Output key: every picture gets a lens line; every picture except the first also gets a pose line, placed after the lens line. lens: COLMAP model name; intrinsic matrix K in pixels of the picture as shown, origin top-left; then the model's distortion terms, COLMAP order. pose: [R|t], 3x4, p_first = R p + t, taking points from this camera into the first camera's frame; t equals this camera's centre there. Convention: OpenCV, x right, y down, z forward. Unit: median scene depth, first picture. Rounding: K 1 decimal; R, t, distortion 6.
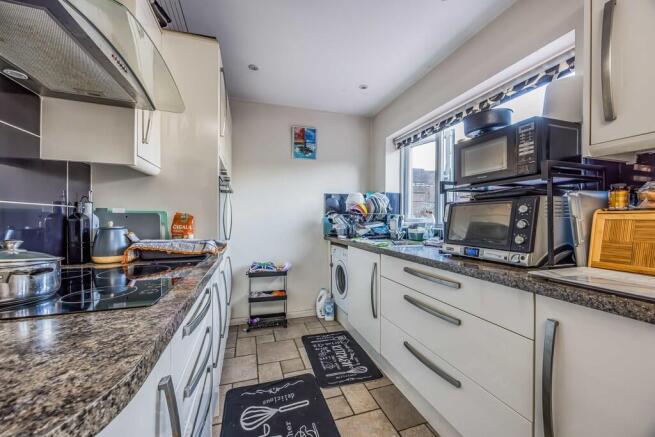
lens RADIAL K [[253.9, 0, 327.5], [0, 253.9, 218.5], [0, 0, 1]] dist [0.001266, 0.000123]
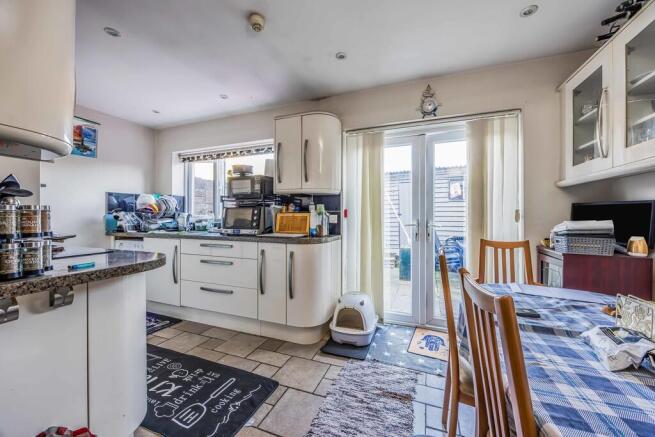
lens RADIAL K [[253.9, 0, 327.5], [0, 253.9, 218.5], [0, 0, 1]] dist [0.001266, 0.000123]
pose [[0.644665, -0.008410, 0.764419, -0.308174], [0.000093, 0.999940, 0.010923, 0.000354], [-0.764465, -0.006971, 0.644627, -0.518073]]
